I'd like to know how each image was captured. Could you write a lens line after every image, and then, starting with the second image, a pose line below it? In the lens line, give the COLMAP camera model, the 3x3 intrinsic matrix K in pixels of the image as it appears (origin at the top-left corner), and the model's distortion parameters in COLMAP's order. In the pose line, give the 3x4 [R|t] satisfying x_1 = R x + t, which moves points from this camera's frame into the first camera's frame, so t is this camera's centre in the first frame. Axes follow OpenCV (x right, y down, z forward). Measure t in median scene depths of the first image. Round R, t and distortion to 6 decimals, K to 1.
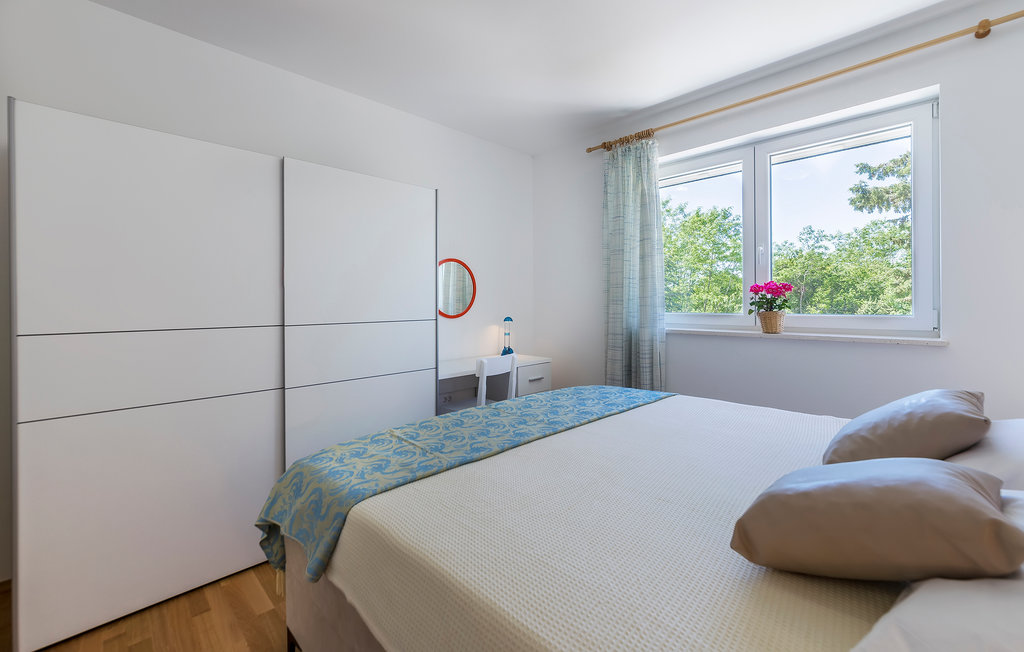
lens RADIAL K [[417.2, 0, 498.8], [0, 417.2, 306.5], [0, 0, 1]] dist [0.000863, 0.000378]
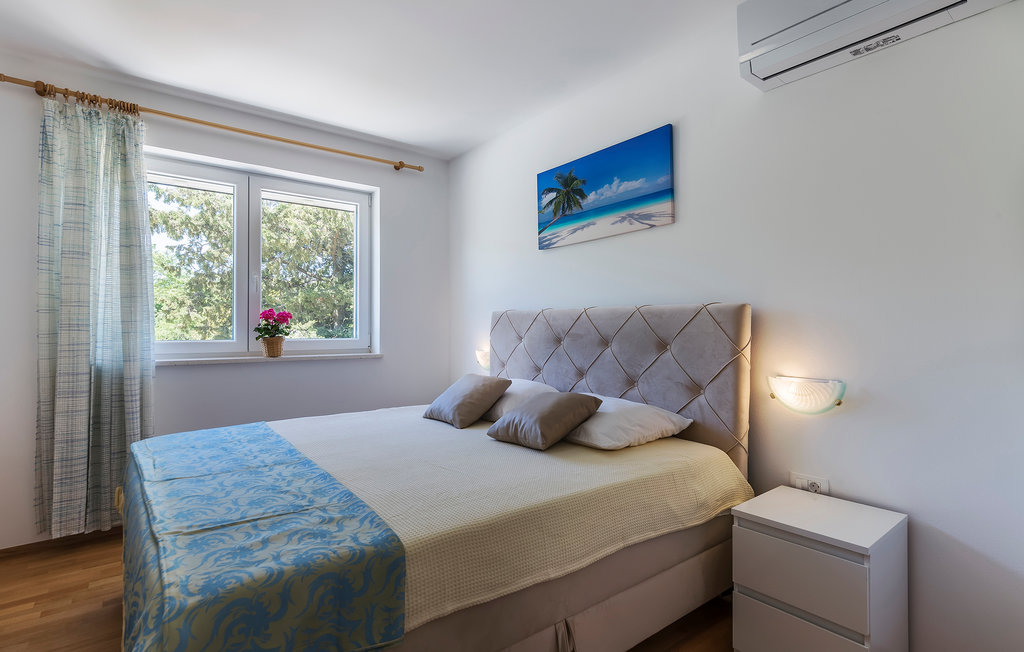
lens RADIAL K [[488.7, 0, 512.0], [0, 488.7, 326.0], [0, 0, 1]] dist [0.001410, -0.000019]
pose [[0.123558, 0.008397, 0.992302, -0.476729], [0.005667, 0.999942, -0.009167, -0.001155], [-0.992321, 0.006756, 0.123503, 0.207306]]
